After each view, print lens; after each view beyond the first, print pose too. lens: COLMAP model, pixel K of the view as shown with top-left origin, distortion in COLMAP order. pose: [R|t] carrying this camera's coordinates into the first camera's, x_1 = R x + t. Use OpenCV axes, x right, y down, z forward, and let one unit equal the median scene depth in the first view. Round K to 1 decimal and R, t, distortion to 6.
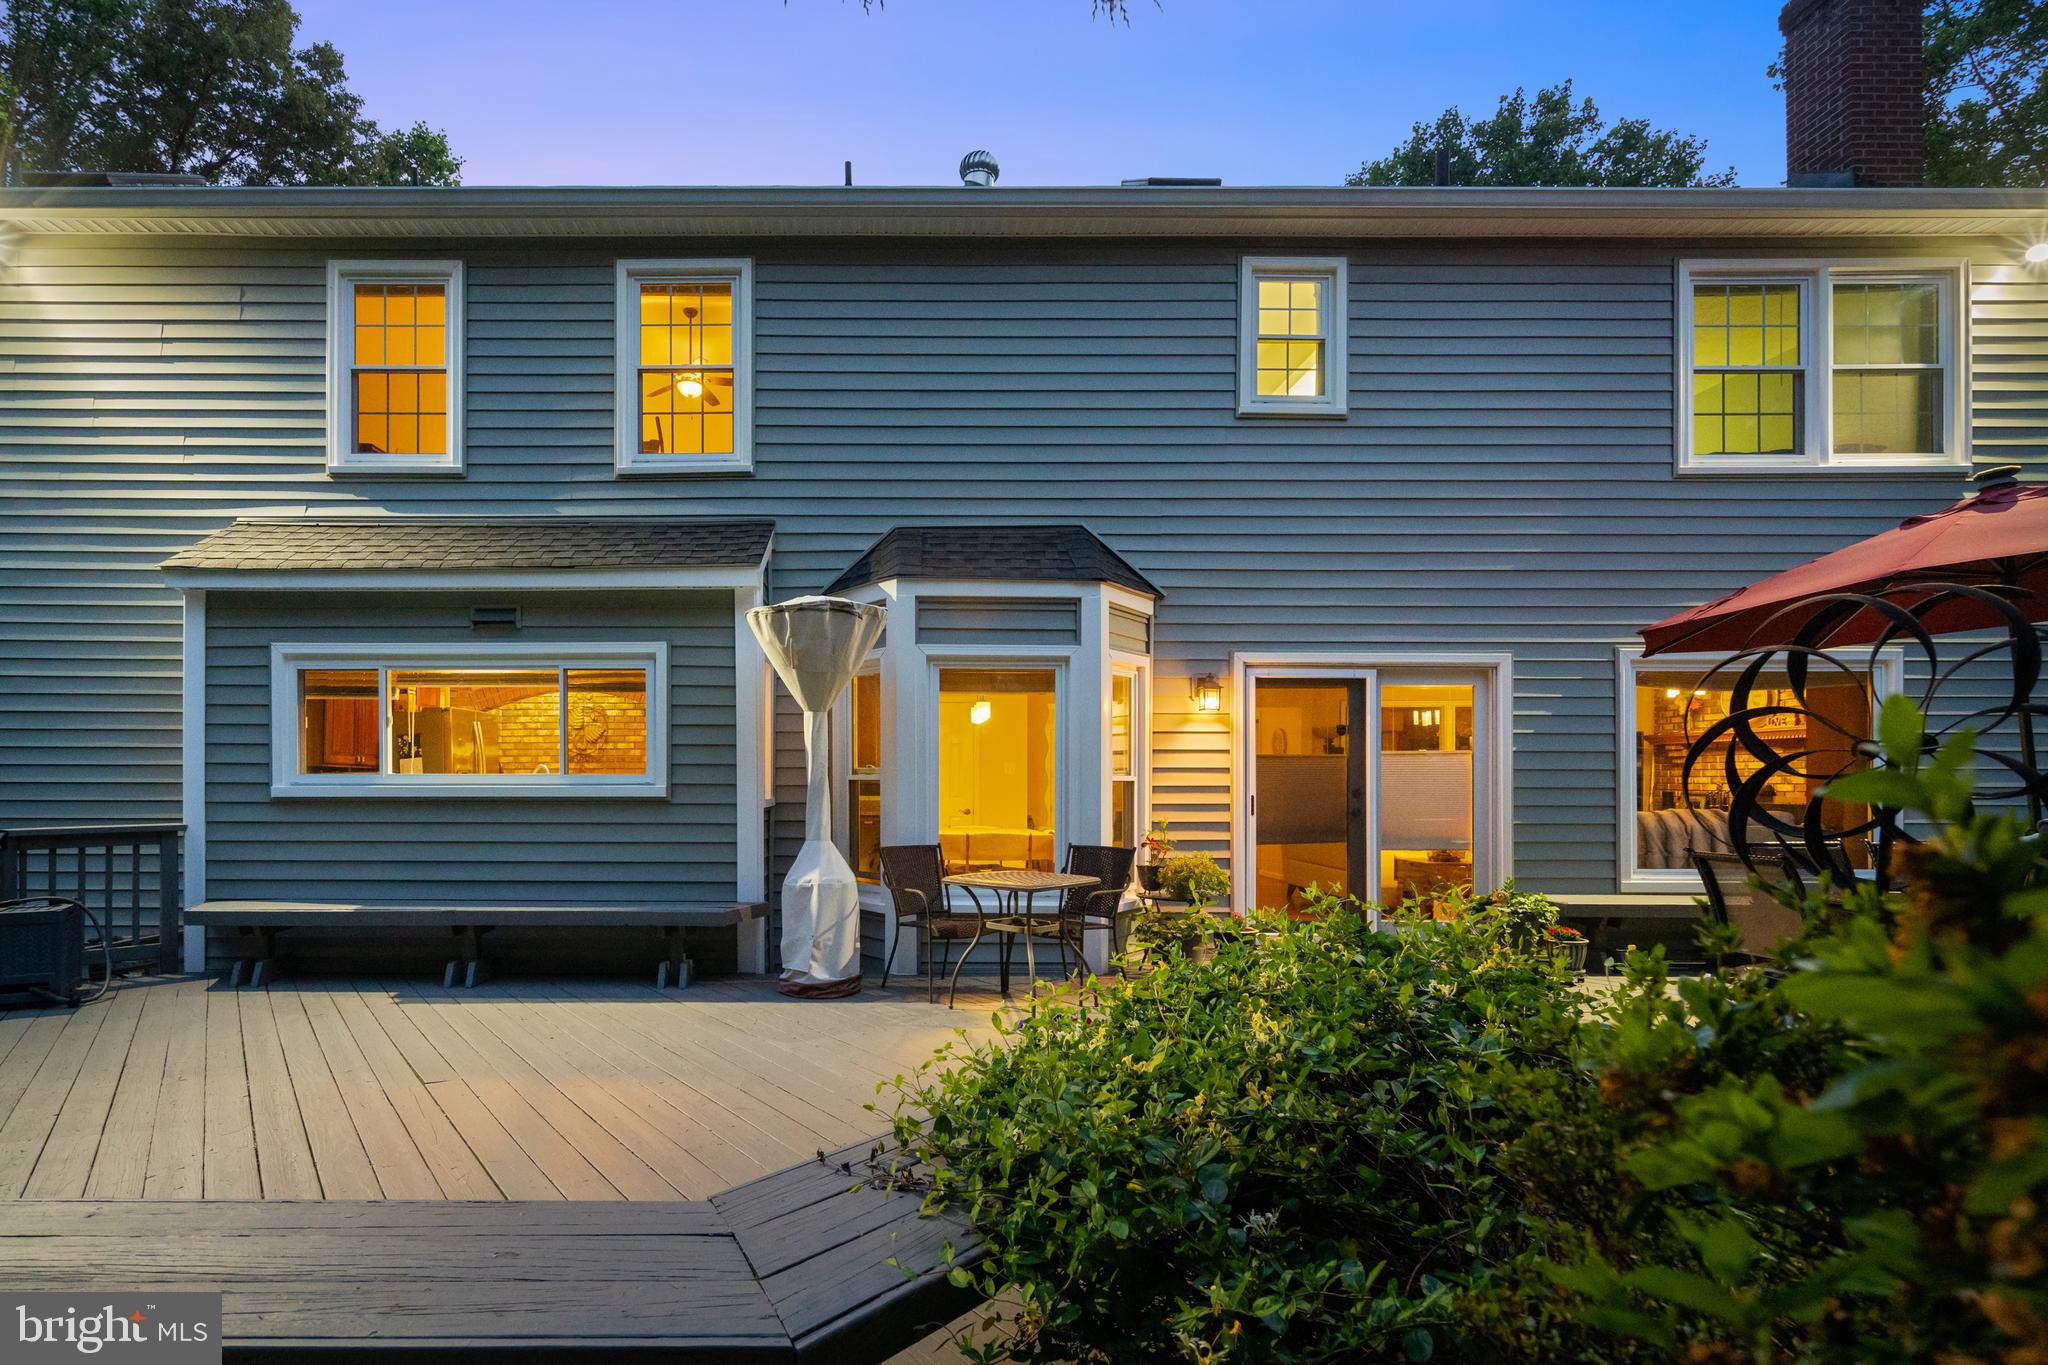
lens RADIAL K [[1004.9, 0, 1023.9], [0, 1004.9, 788.7], [0, 0, 1]] dist [-0.002231, 0.000659]
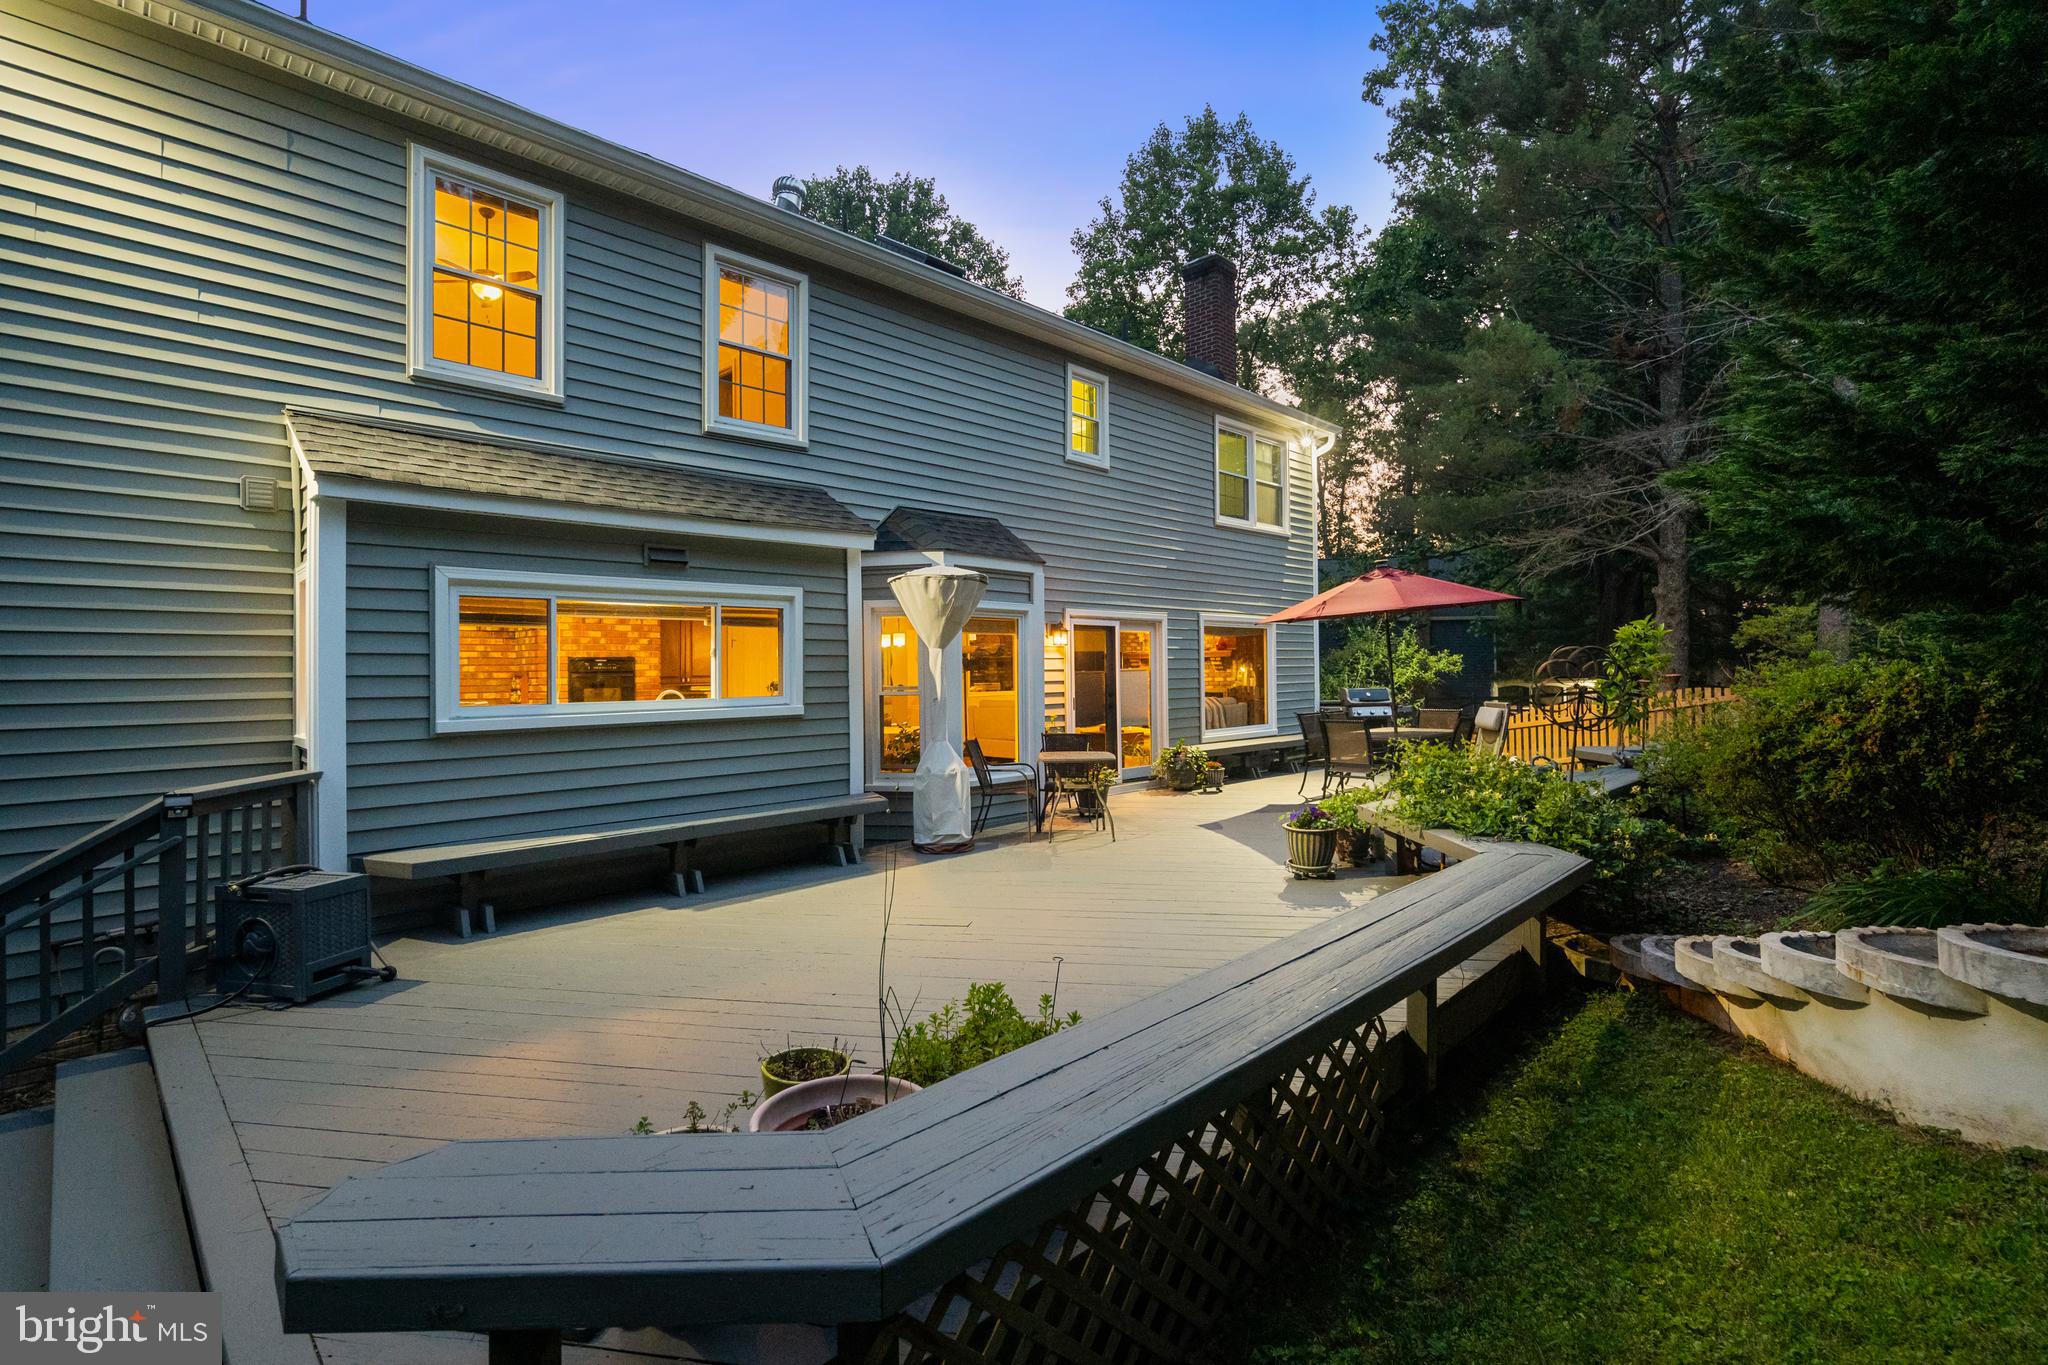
lens RADIAL K [[943.5, 0, 1017.4], [0, 943.5, 660.6], [0, 0, 1]] dist [0.001193, 0.000526]
pose [[0.695679, -0.002973, 0.718347, -0.923436], [0.014526, 0.999845, -0.009930, -0.038856], [-0.718206, 0.017343, 0.695614, 0.014267]]
